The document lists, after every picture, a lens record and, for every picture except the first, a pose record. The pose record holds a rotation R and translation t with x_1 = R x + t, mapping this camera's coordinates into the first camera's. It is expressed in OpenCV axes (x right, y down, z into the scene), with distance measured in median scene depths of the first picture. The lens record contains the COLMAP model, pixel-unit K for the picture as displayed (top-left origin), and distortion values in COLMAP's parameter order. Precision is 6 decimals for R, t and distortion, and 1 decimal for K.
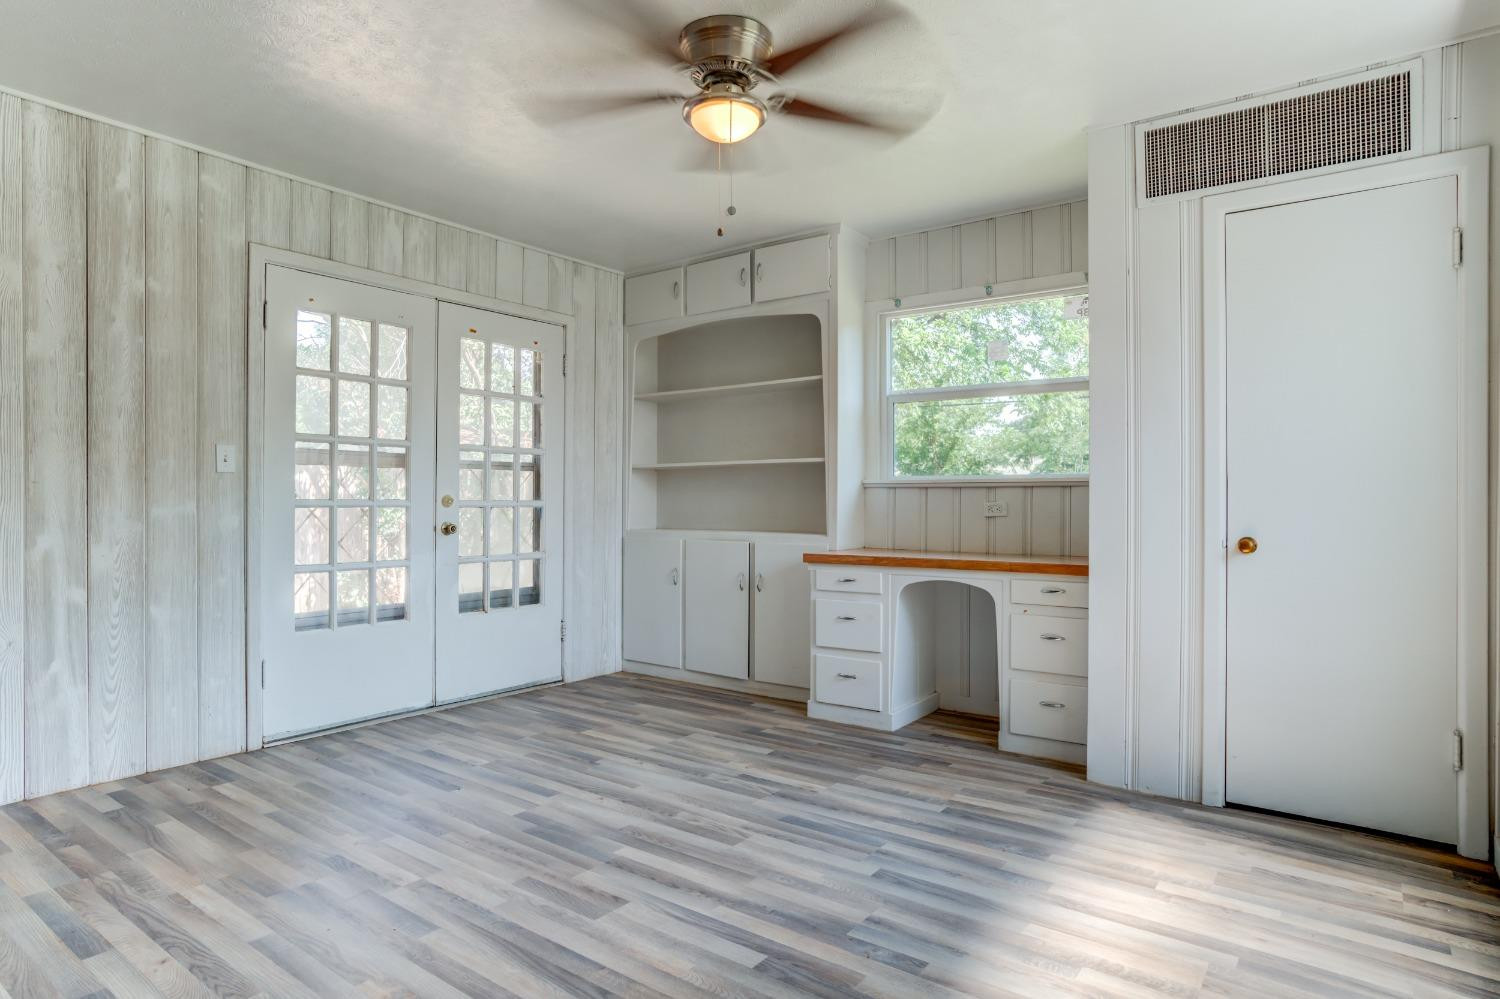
lens RADIAL K [[845.0, 0, 750.0], [0, 845.0, 499.5], [0, 0, 1]] dist [-0.058994, 0.046647]
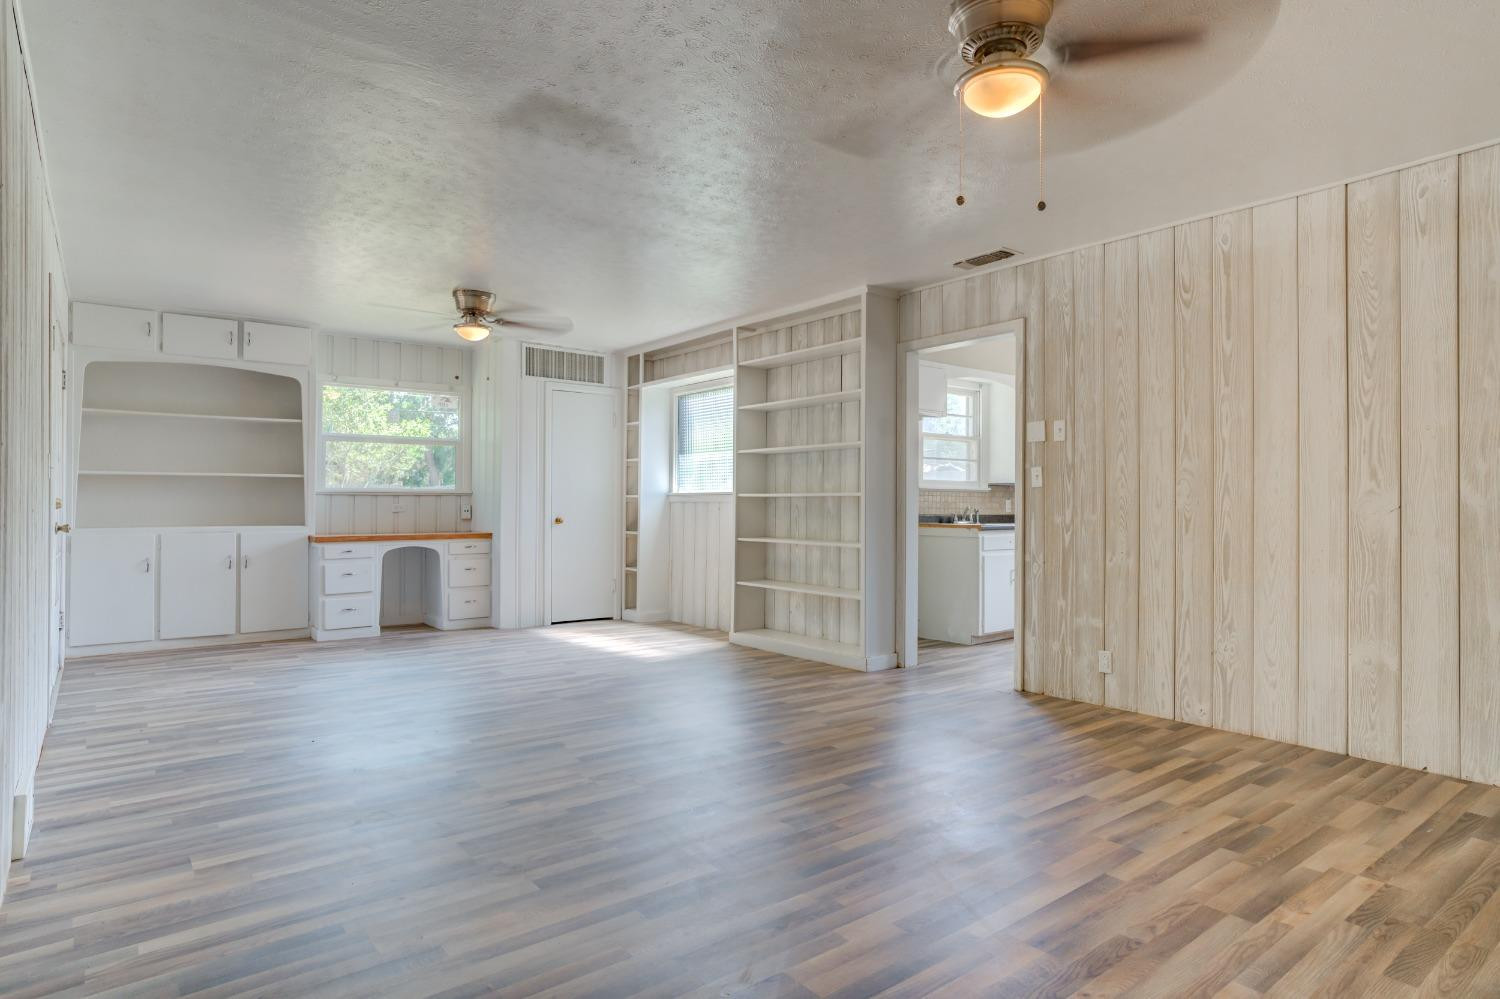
lens RADIAL K [[845.0, 0, 750.0], [0, 845.0, 499.5], [0, 0, 1]] dist [-0.058994, 0.046647]
pose [[0.256031, 0.002163, 0.966666, -1.500340], [-0.001785, 0.999997, -0.001765, -0.004835], [-0.966667, -0.001273, 0.256034, -0.207312]]
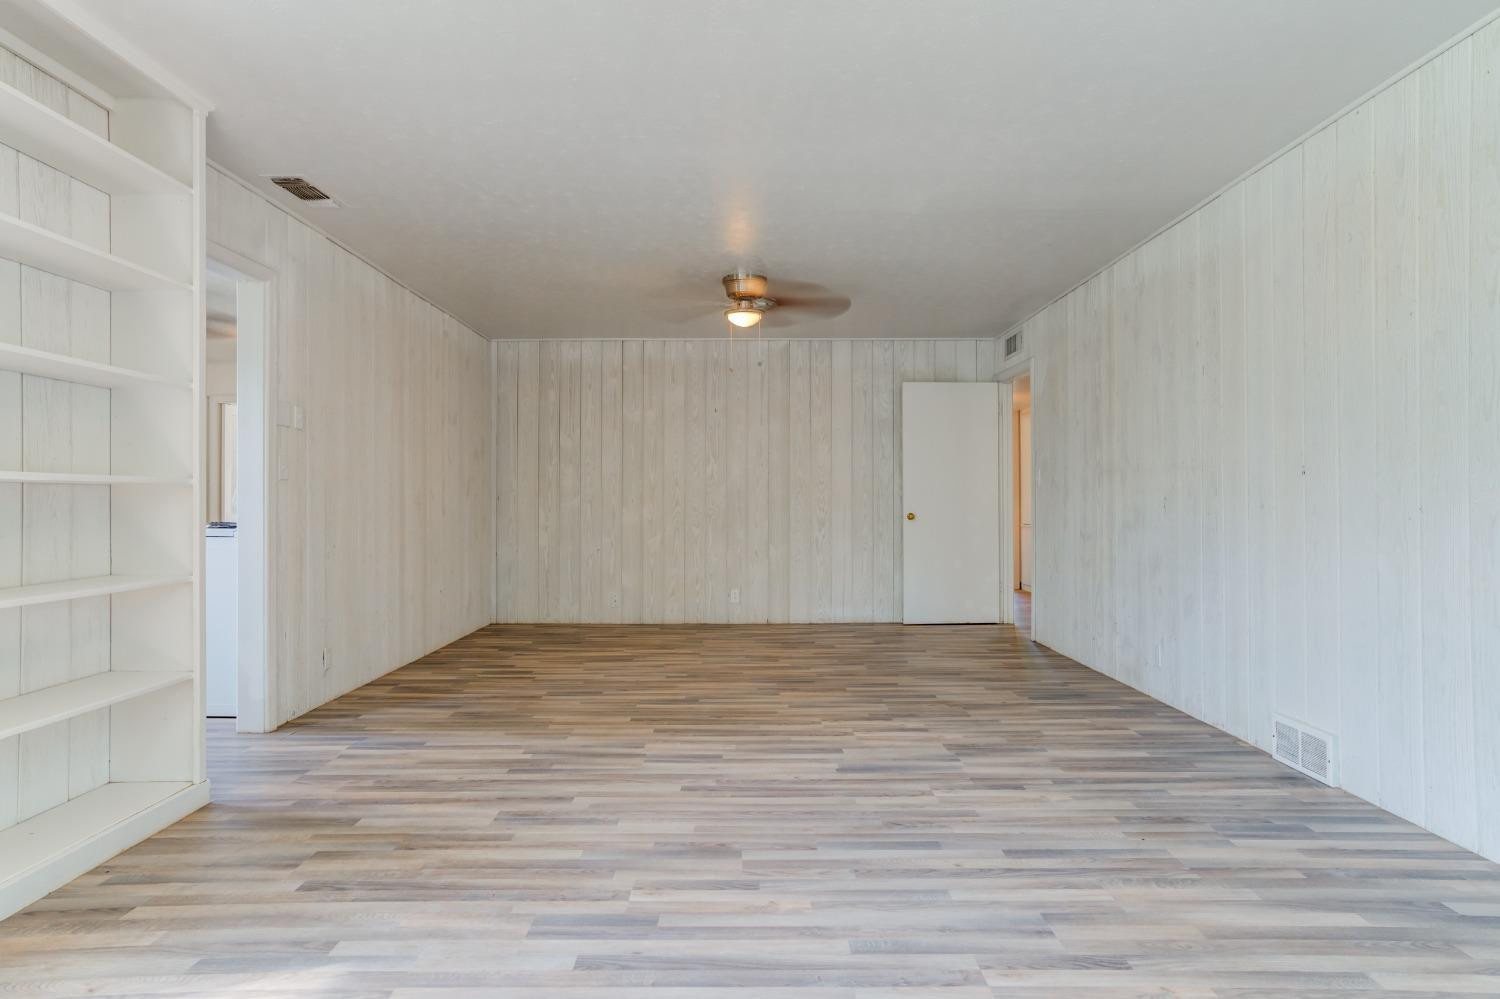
lens RADIAL K [[831.7, 0, 746.9], [0, 831.7, 495.2], [0, 0, 1]] dist [-0.049293, 0.049179]
pose [[-0.796789, -0.007783, -0.604207, 0.177475], [-0.001915, 0.999945, -0.010356, 0.003339], [0.604254, -0.007094, -0.796760, 1.024996]]
